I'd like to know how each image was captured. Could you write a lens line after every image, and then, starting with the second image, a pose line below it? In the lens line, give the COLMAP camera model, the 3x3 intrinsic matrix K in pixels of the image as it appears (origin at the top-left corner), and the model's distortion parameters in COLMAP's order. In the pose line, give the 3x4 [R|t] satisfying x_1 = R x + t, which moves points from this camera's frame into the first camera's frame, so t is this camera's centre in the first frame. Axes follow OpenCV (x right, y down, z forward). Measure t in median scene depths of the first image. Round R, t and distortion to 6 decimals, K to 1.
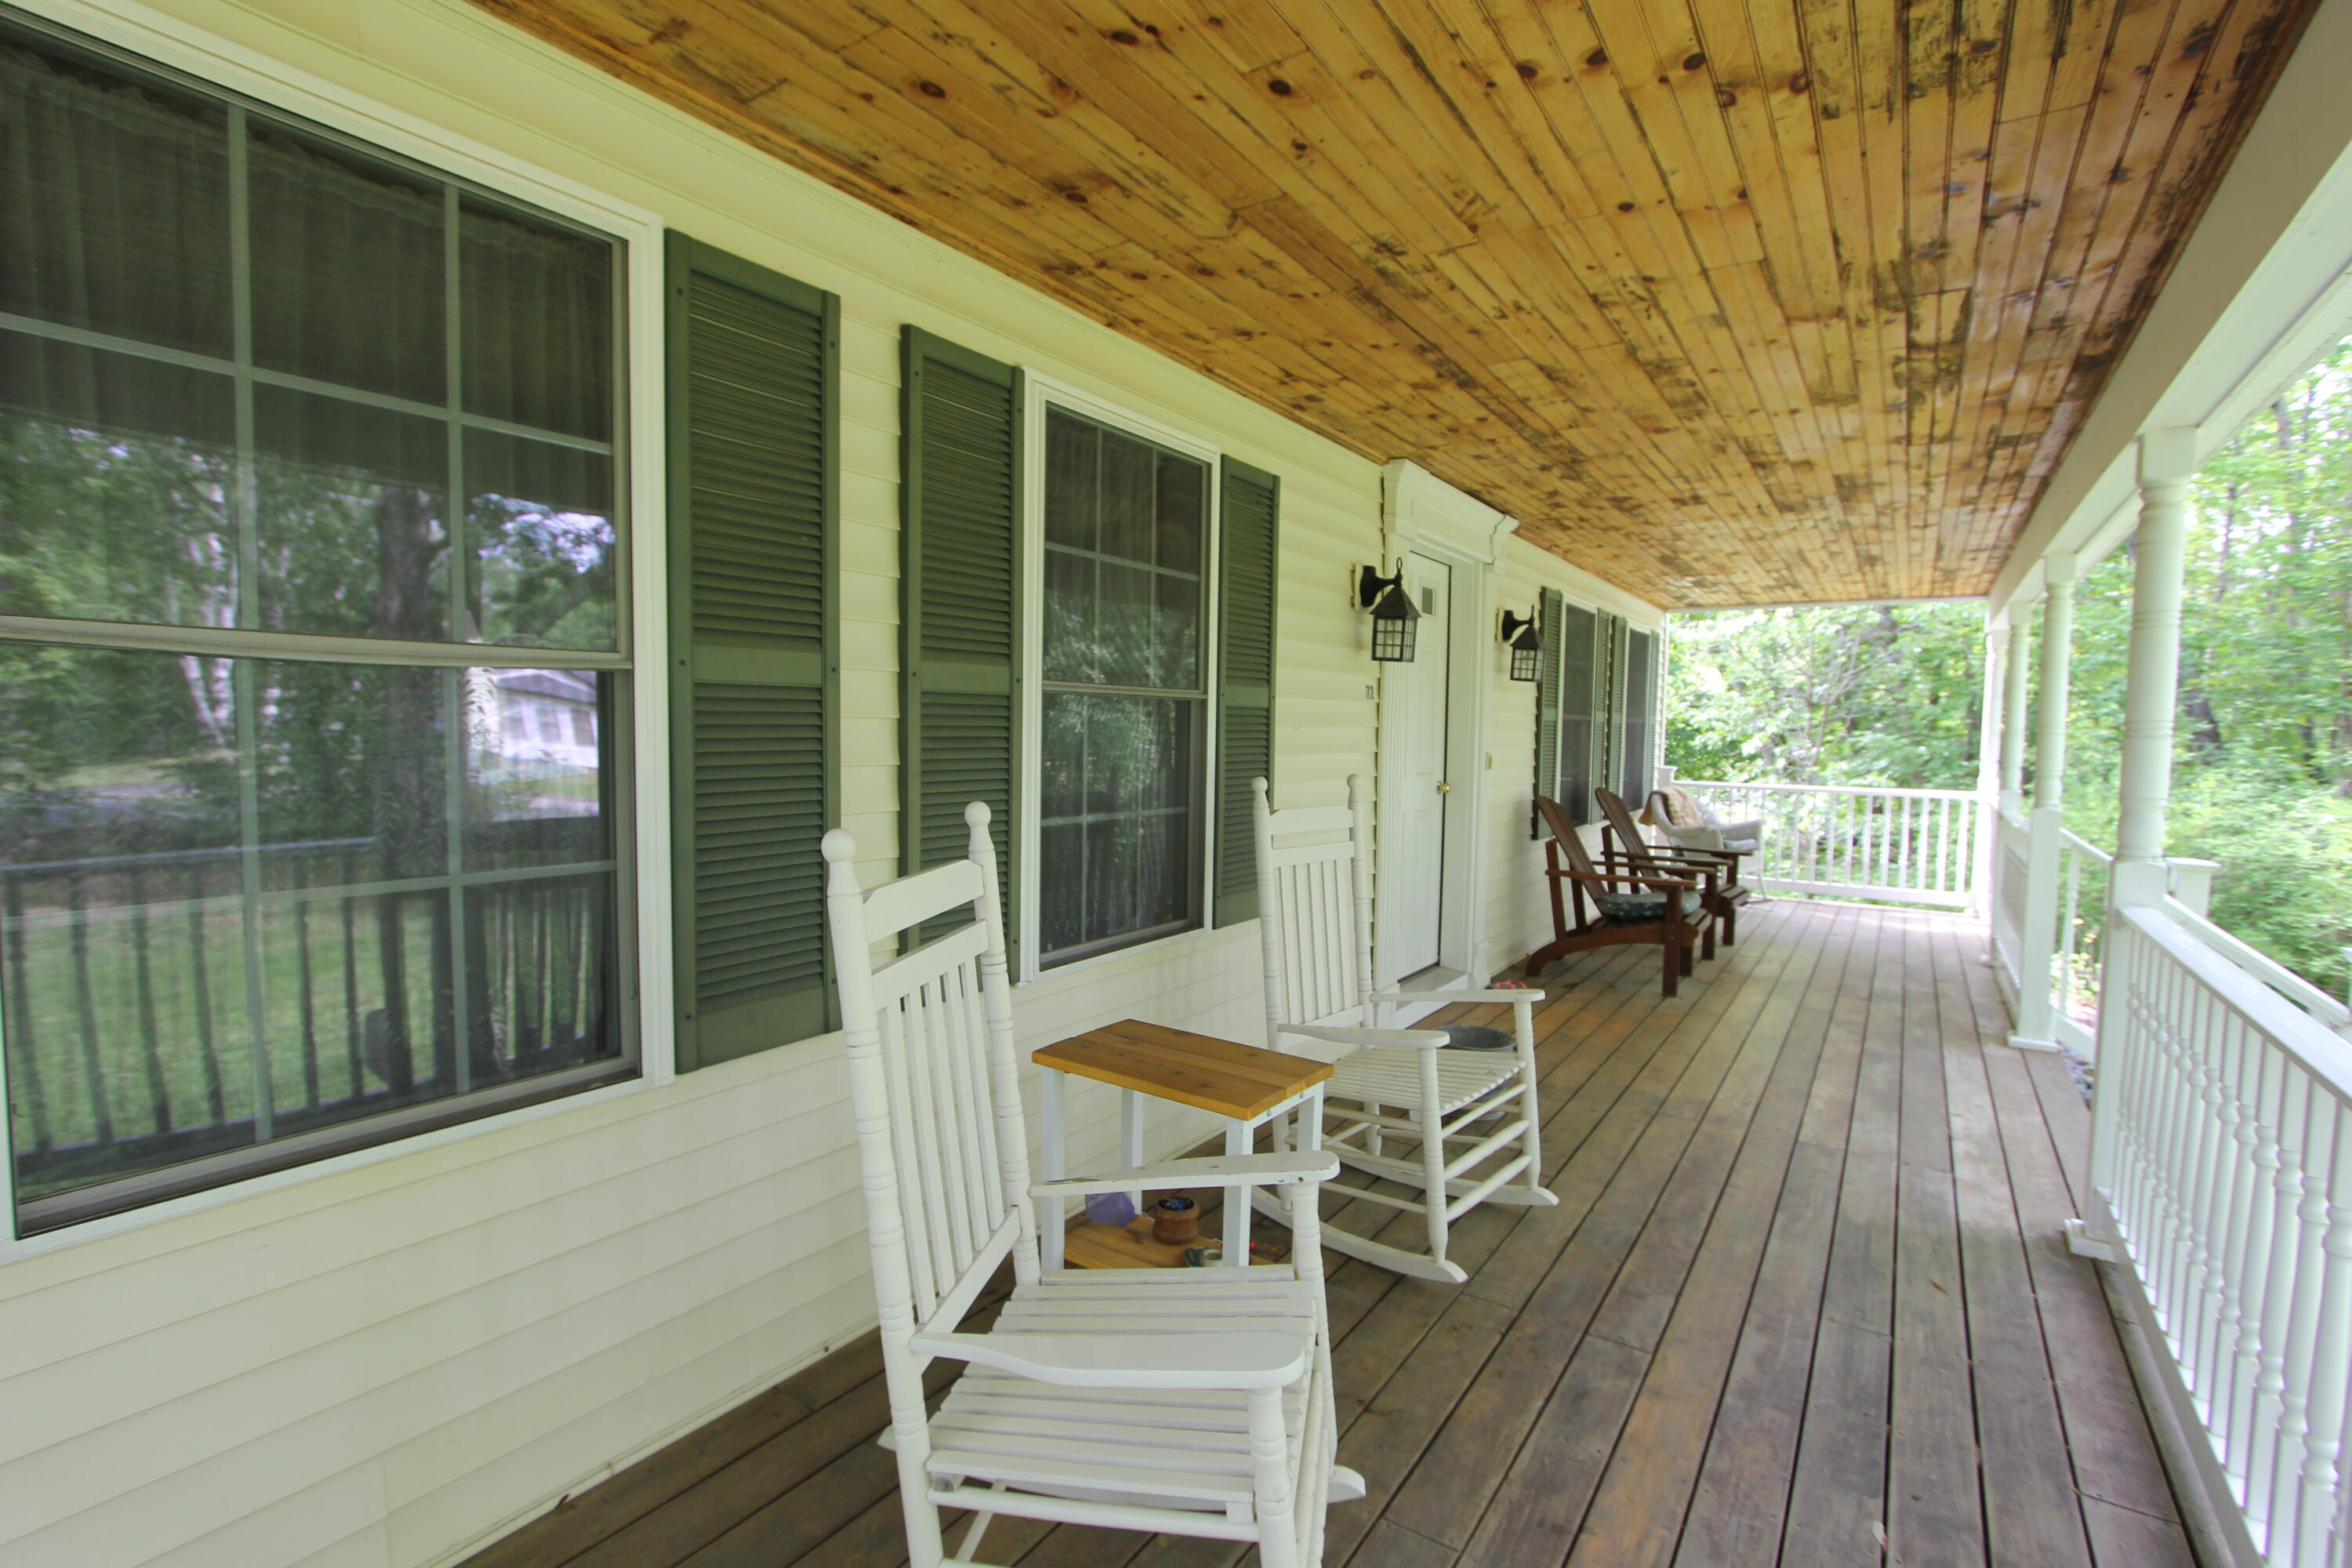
lens RADIAL K [[1113.5, 0, 1163.1], [0, 1113.5, 780.5], [0, 0, 1]] dist [0.001105, 0.000996]
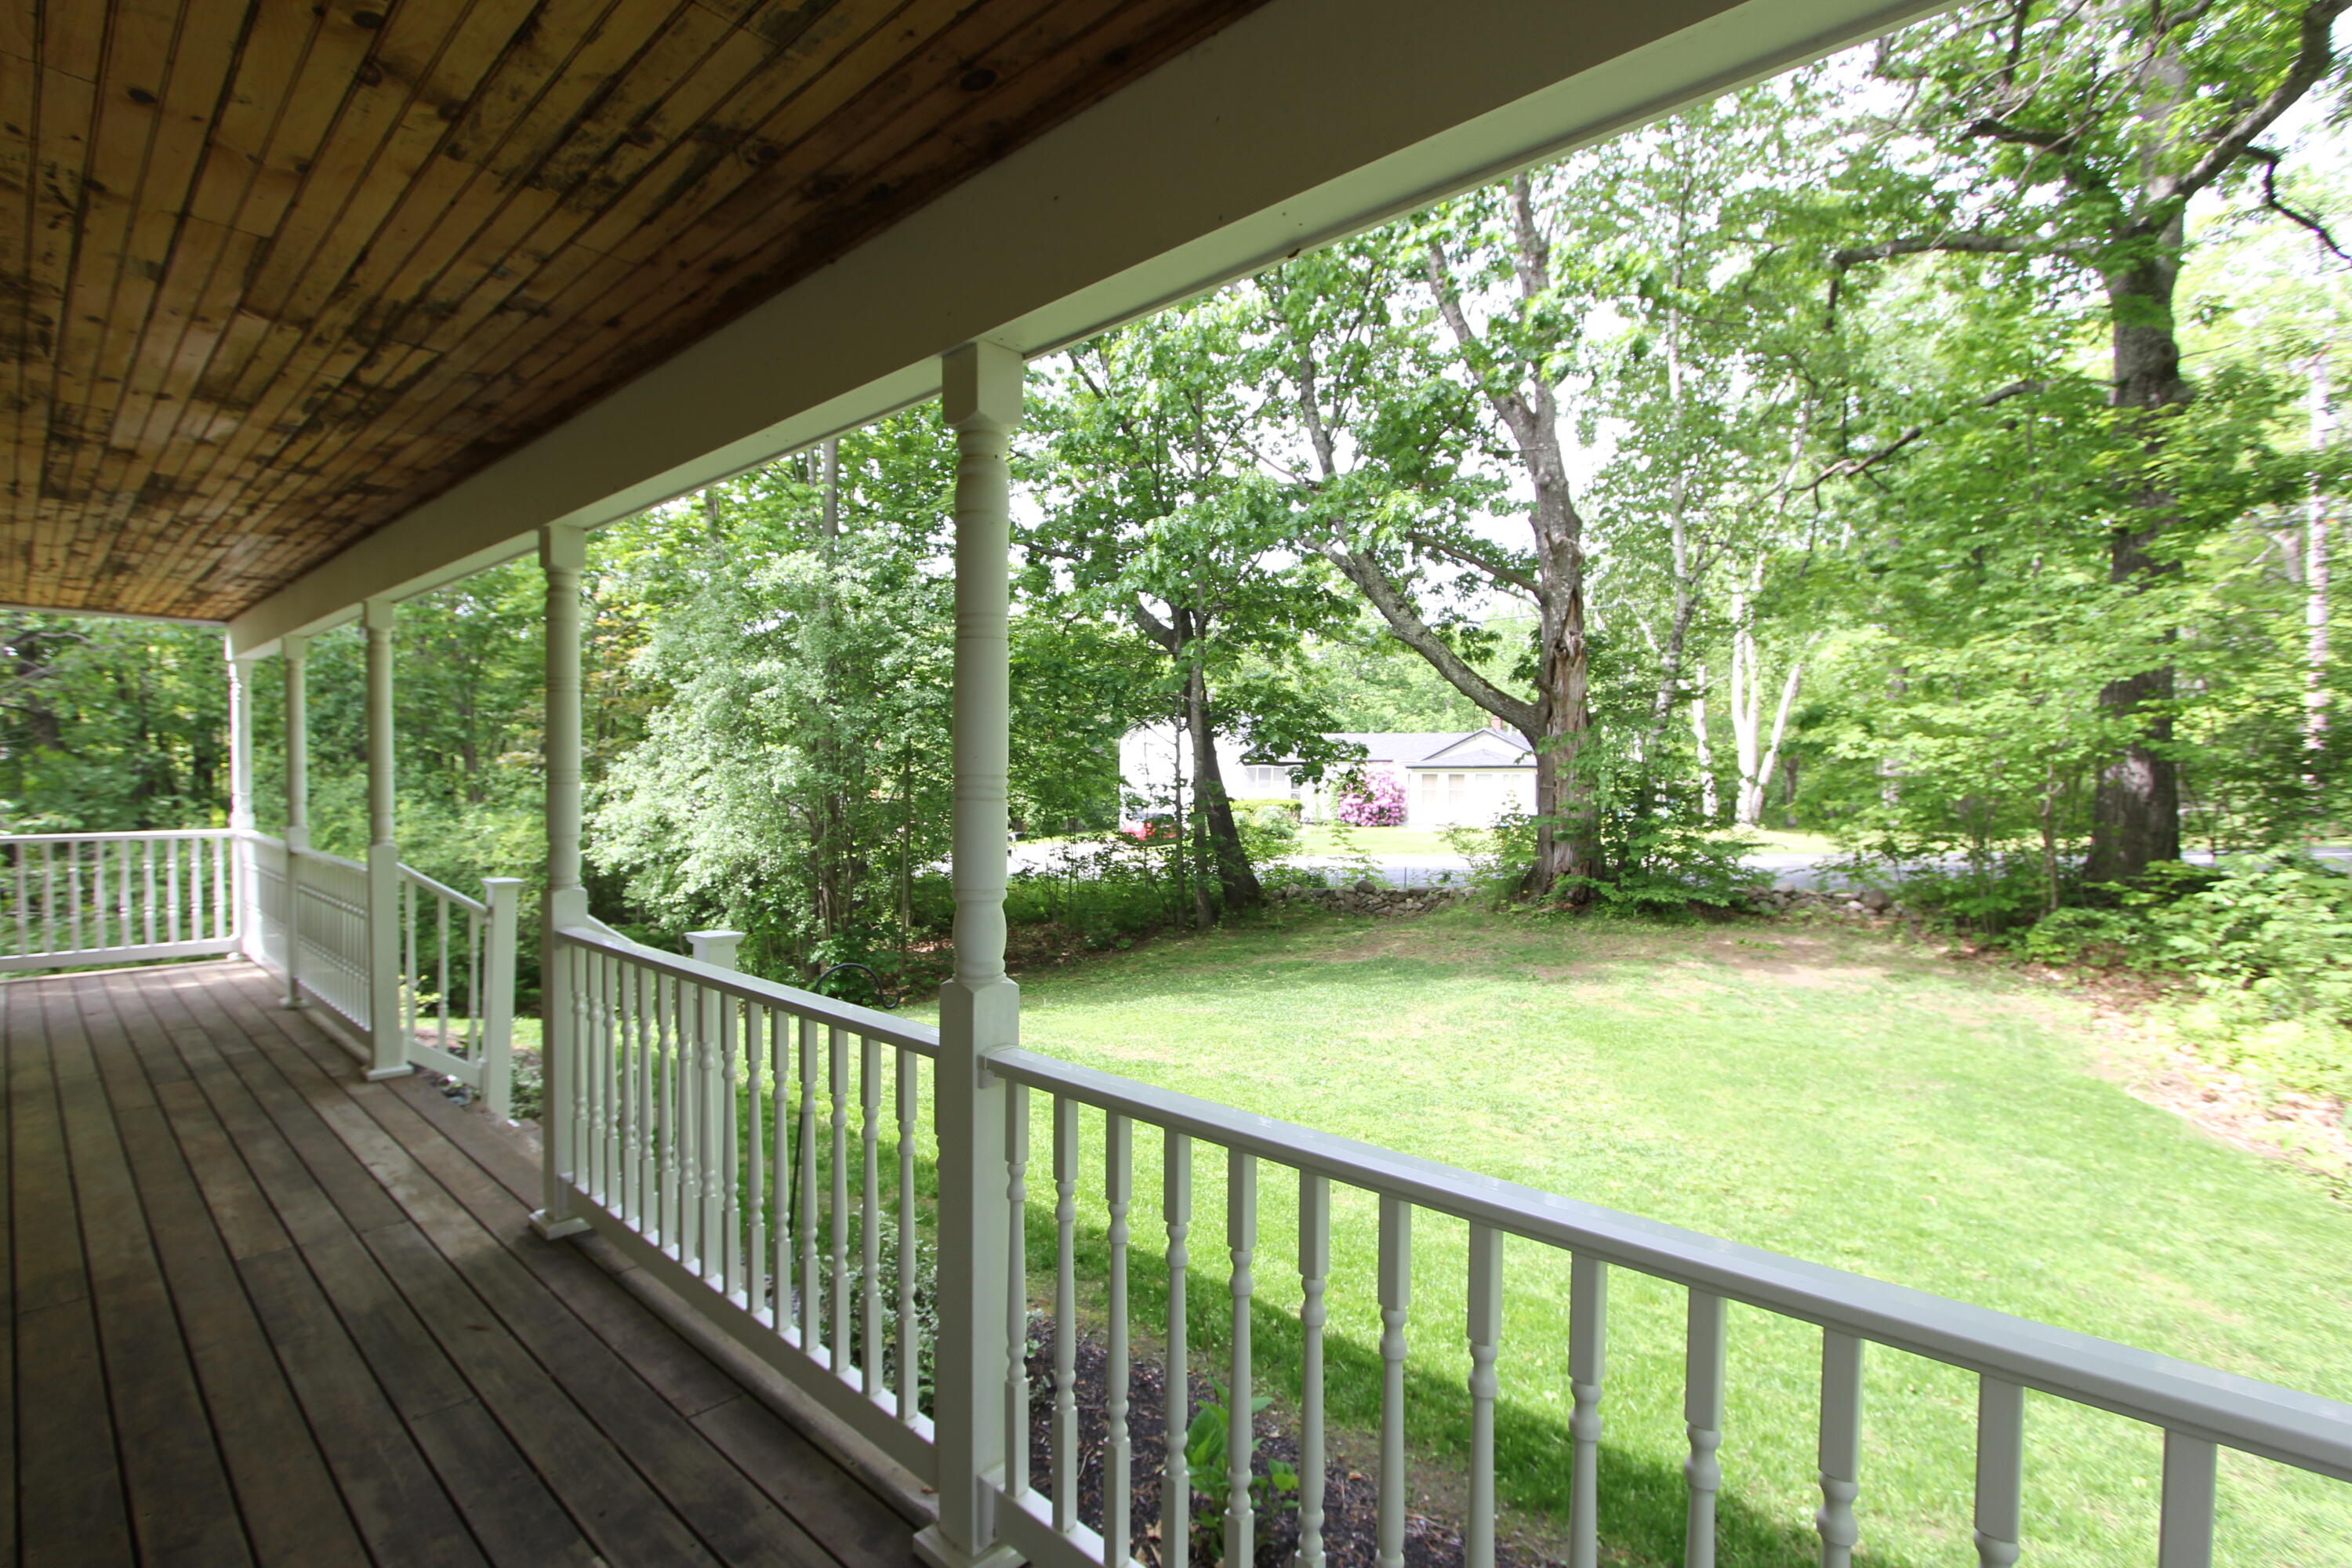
lens RADIAL K [[1090.4, 0, 1176.0], [0, 1090.4, 784.0], [0, 0, 1]] dist [-0.001909, -0.000571]
pose [[0.150549, -0.028552, 0.988190, -0.160248], [0.044140, 0.998780, 0.022133, -0.033538], [-0.987617, 0.040286, 0.151626, 0.175699]]
